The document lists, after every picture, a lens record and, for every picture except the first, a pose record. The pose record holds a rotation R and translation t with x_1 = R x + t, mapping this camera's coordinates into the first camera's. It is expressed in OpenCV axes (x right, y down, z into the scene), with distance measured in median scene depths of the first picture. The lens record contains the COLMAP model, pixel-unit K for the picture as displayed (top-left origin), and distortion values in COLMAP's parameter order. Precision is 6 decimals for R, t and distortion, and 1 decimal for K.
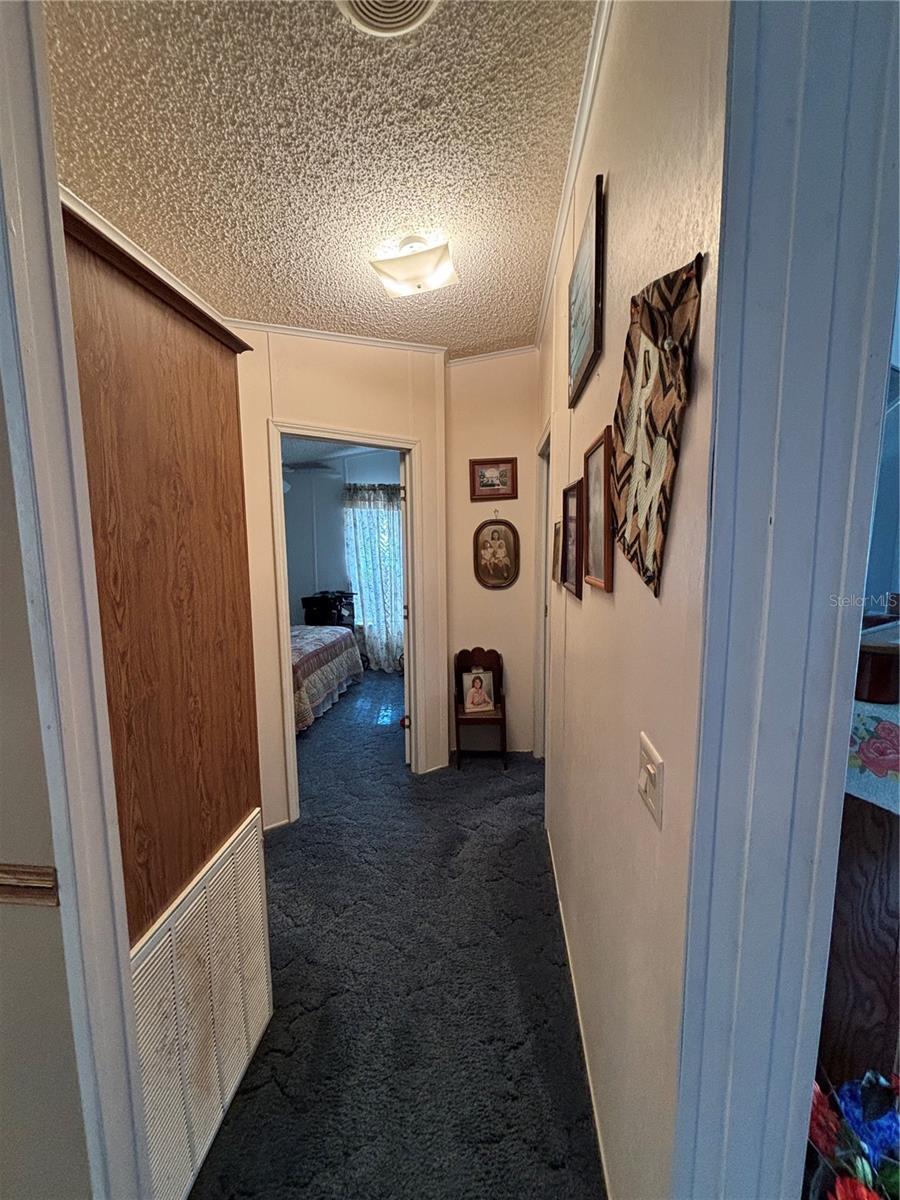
lens RADIAL K [[484.8, 0, 451.0], [0, 484.8, 598.5], [0, 0, 1]] dist [-0.002182, 0.001136]
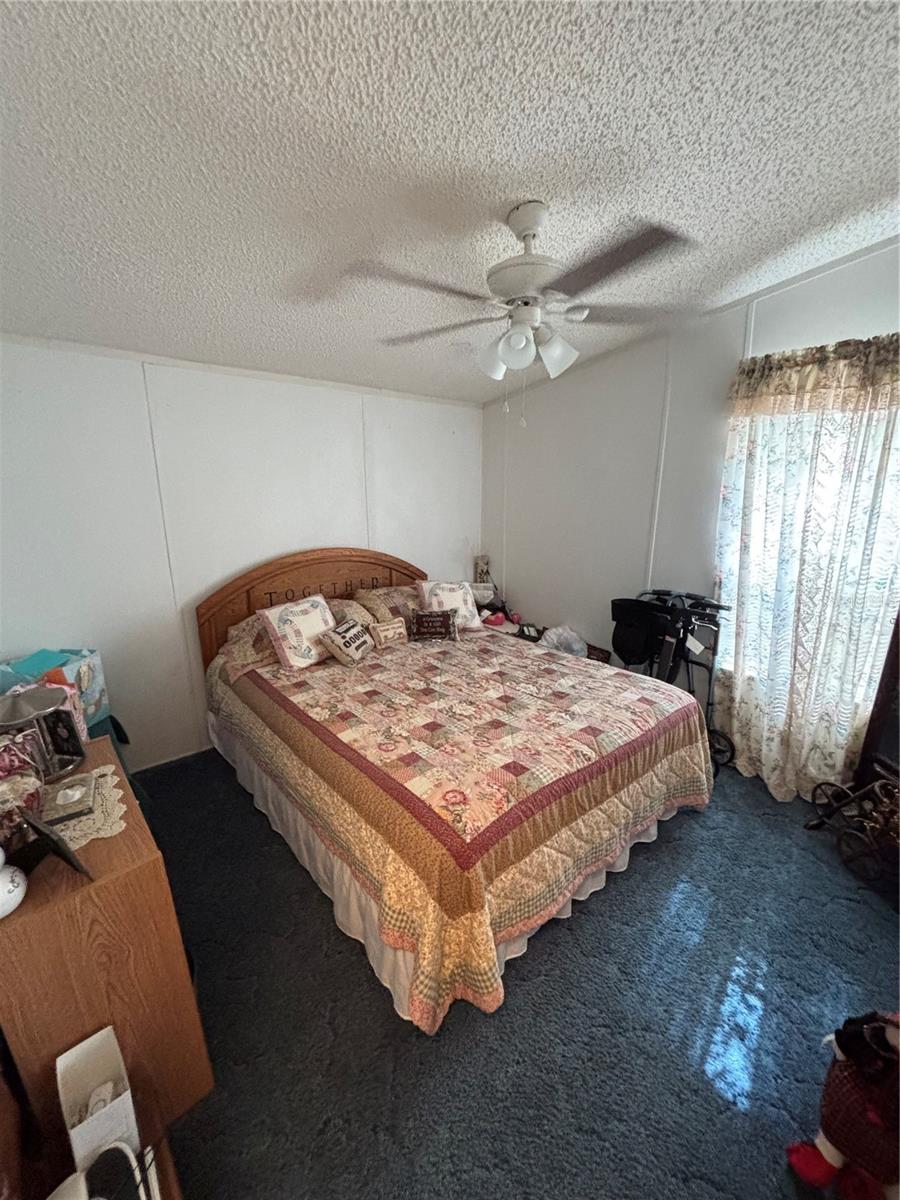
lens RADIAL K [[484.8, 0, 452.7], [0, 484.8, 600.8], [0, 0, 1]] dist [-0.002182, 0.001136]
pose [[0.726310, 0.163748, -0.667578, -0.078904], [-0.089595, 0.985477, 0.144248, -0.060496], [0.681503, -0.044957, 0.730433, 0.484980]]
